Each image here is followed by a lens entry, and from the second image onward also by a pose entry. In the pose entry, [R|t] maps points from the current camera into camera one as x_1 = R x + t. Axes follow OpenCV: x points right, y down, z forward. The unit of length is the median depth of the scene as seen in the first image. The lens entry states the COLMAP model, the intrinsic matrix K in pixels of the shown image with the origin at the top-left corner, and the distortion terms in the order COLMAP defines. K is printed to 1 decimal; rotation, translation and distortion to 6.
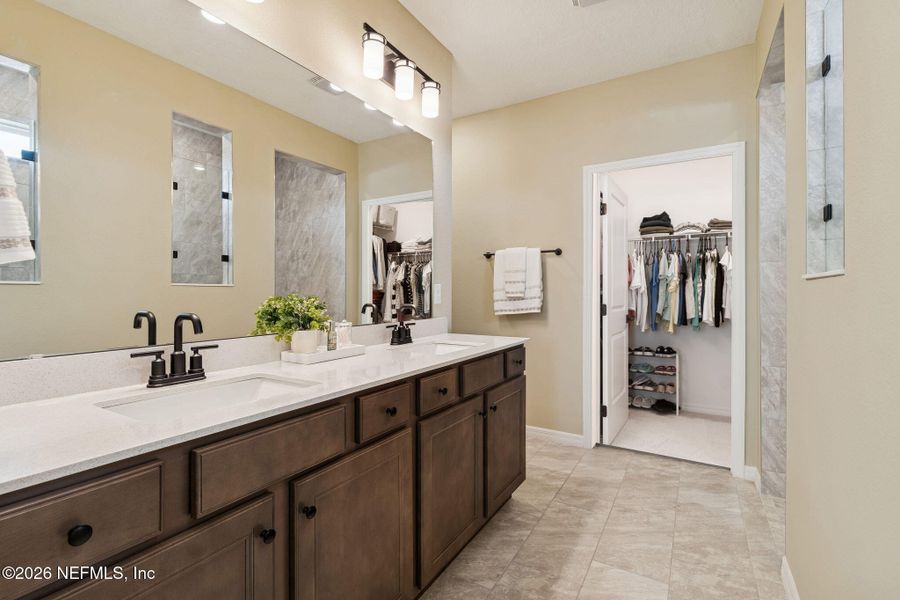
lens RADIAL K [[402.5, 0, 449.2], [0, 402.5, 297.6], [0, 0, 1]] dist [0.009703, -0.002595]
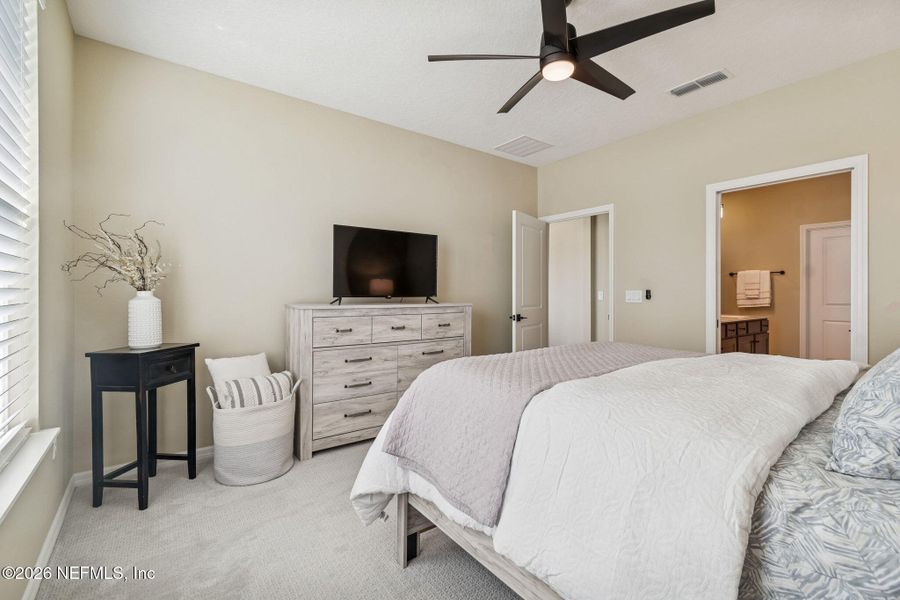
lens RADIAL K [[402.5, 0, 452.5], [0, 402.5, 296.8], [0, 0, 1]] dist [0.009703, -0.002595]
pose [[0.933071, 0.004197, -0.359667, -0.450304], [-0.005615, 0.999980, -0.002896, 0.008213], [0.359648, 0.004722, 0.933076, -1.207770]]
